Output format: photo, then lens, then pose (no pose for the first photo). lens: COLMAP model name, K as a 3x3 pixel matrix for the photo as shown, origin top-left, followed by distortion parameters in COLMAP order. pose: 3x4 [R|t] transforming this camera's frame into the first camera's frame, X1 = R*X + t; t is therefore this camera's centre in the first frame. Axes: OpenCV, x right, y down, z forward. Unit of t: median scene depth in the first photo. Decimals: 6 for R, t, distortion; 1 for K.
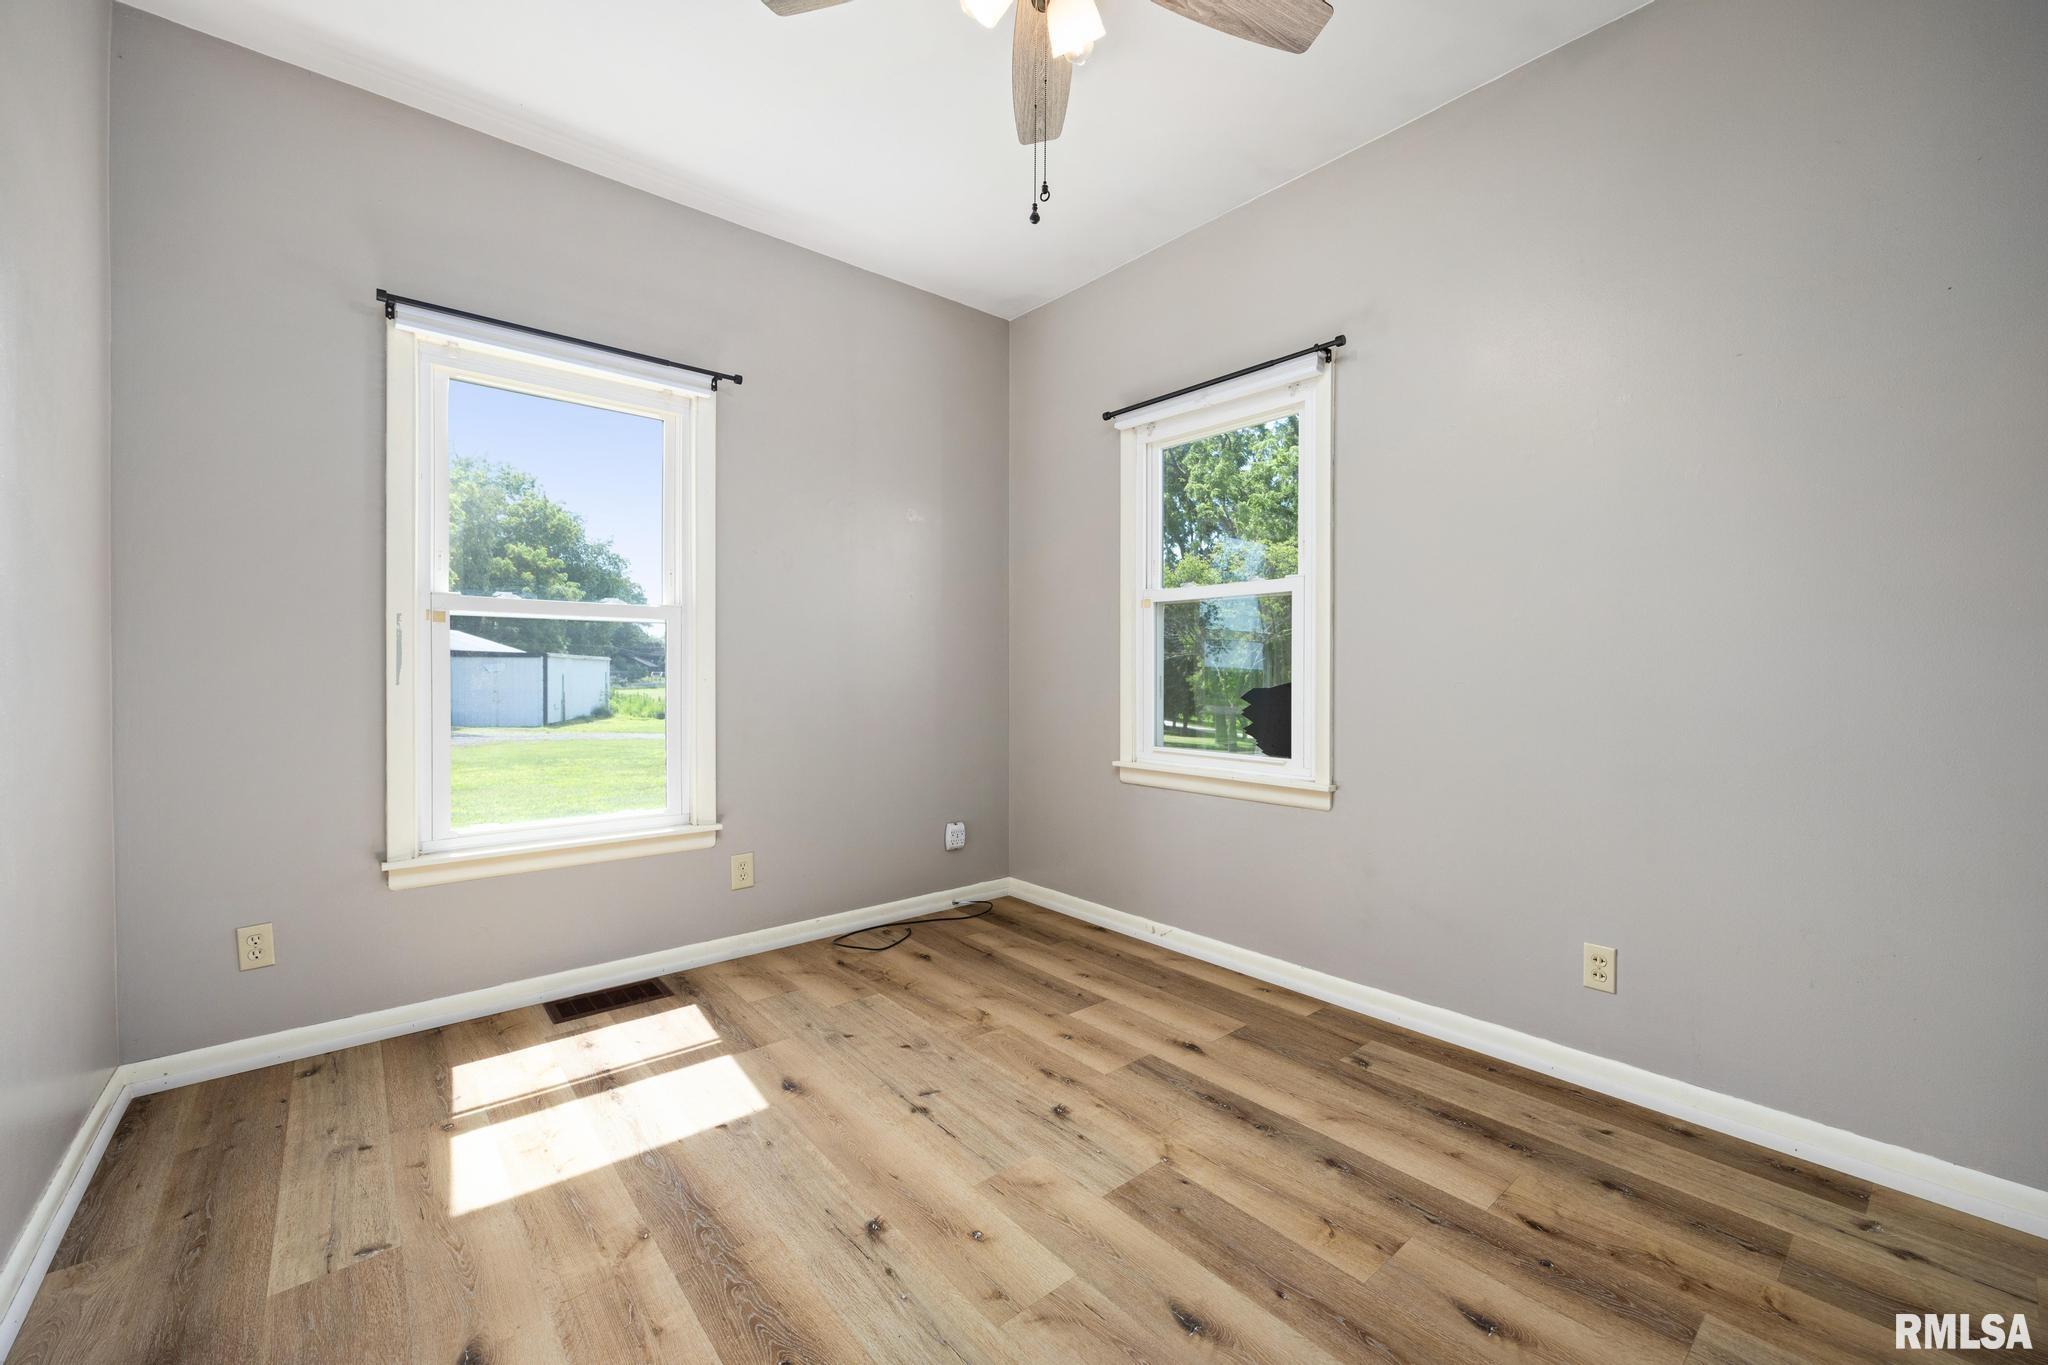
lens RADIAL K [[817.5, 0, 1043.5], [0, 817.5, 679.9], [0, 0, 1]] dist [-0.005530, 0.000927]
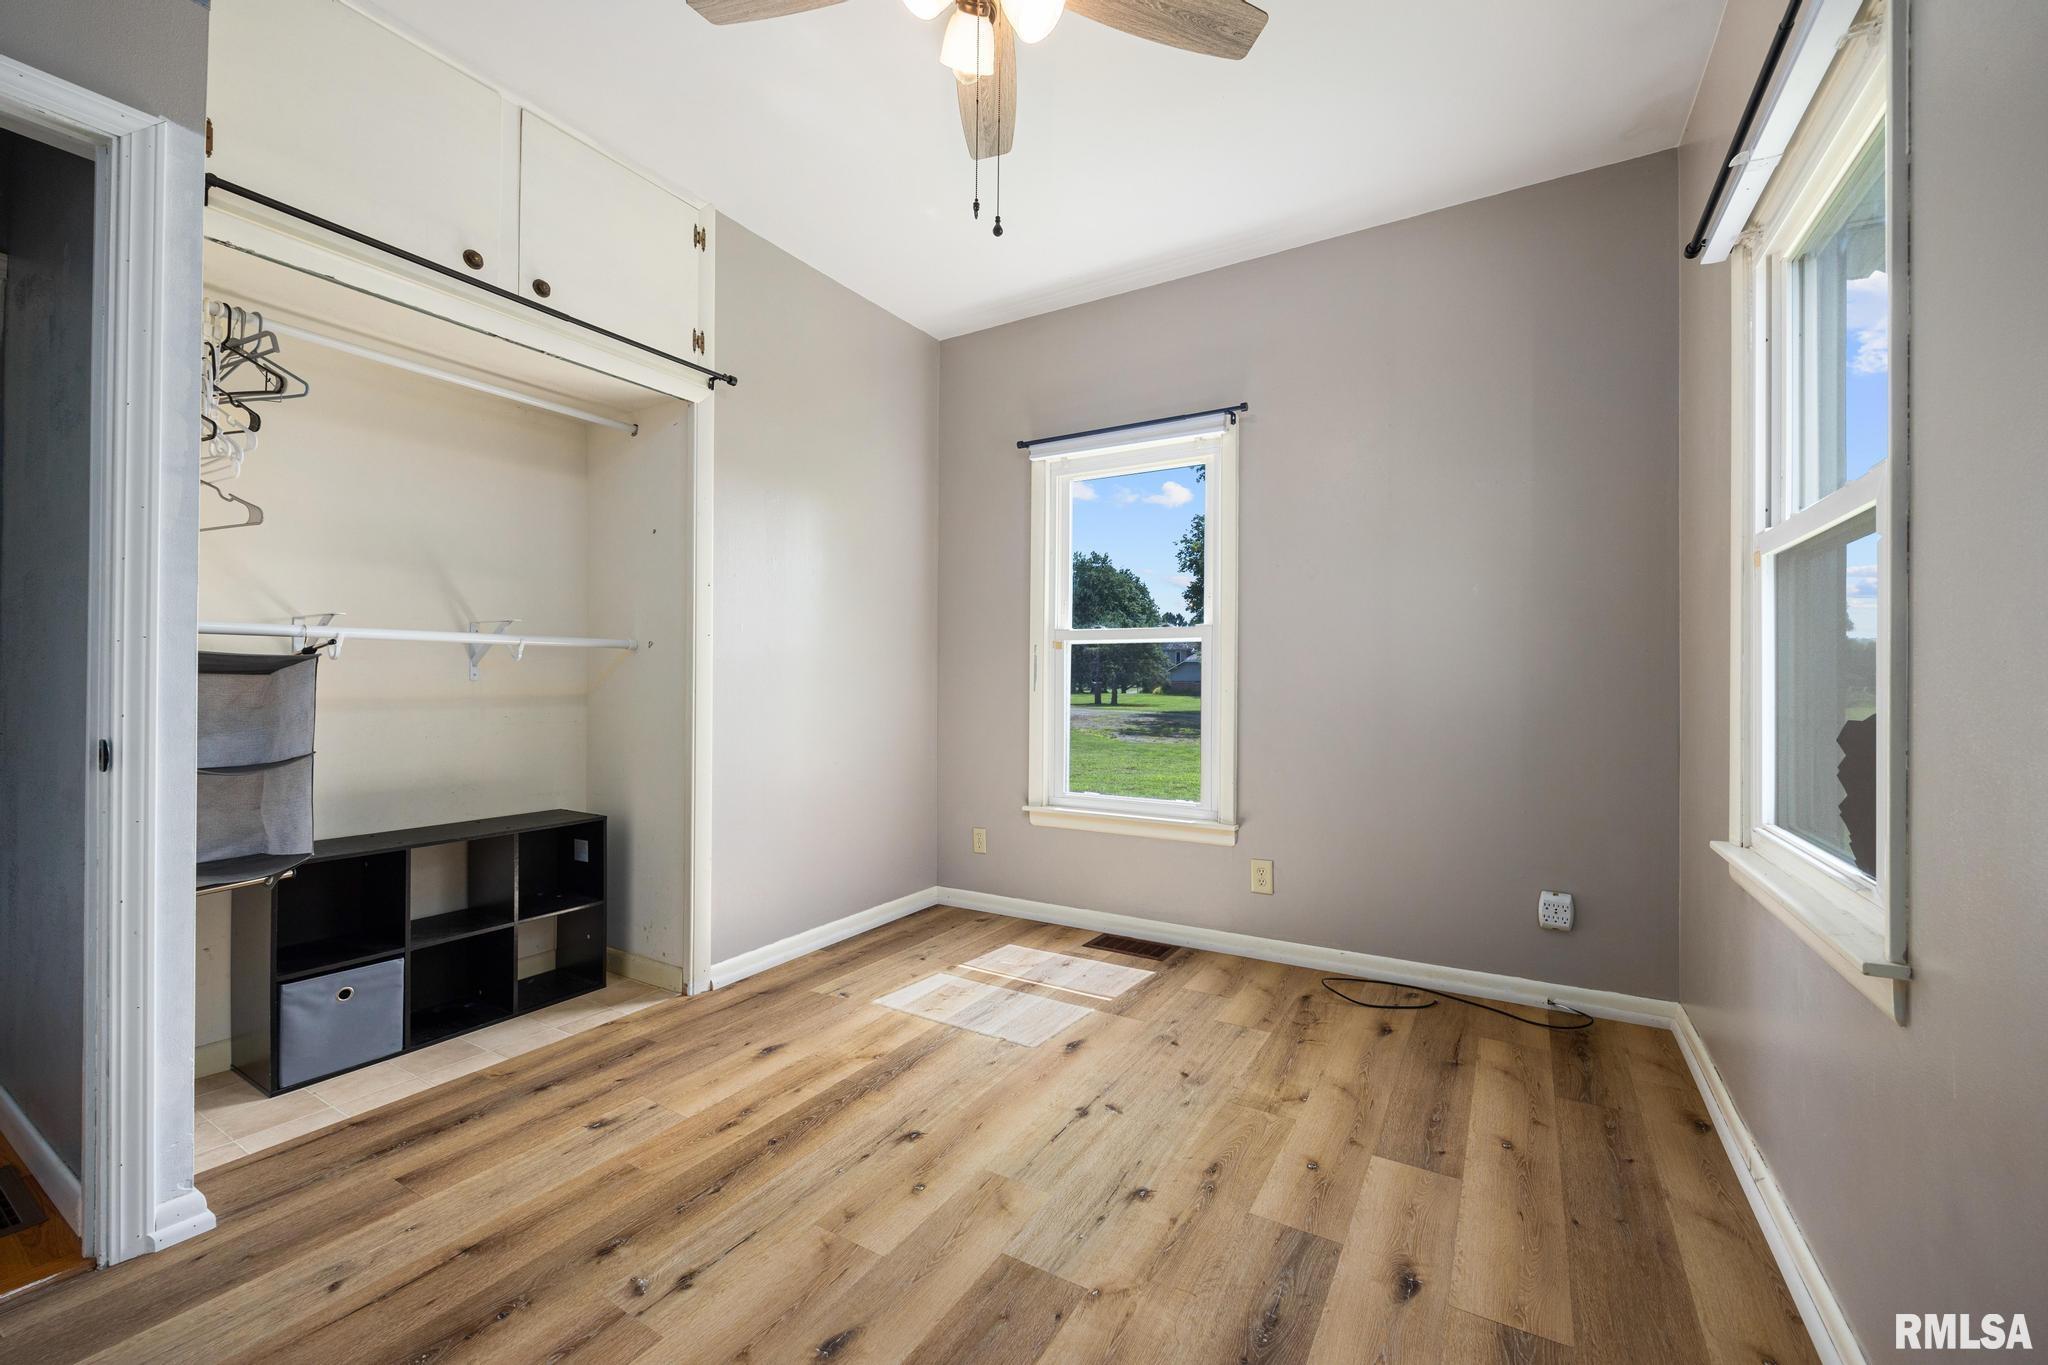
lens RADIAL K [[817.5, 0, 1037.6], [0, 817.5, 678.1], [0, 0, 1]] dist [-0.005530, 0.000927]
pose [[0.312441, -0.004618, -0.949926, 0.652313], [-0.011598, 0.999895, -0.008676, -0.005245], [0.949866, 0.013728, 0.312355, 0.502550]]
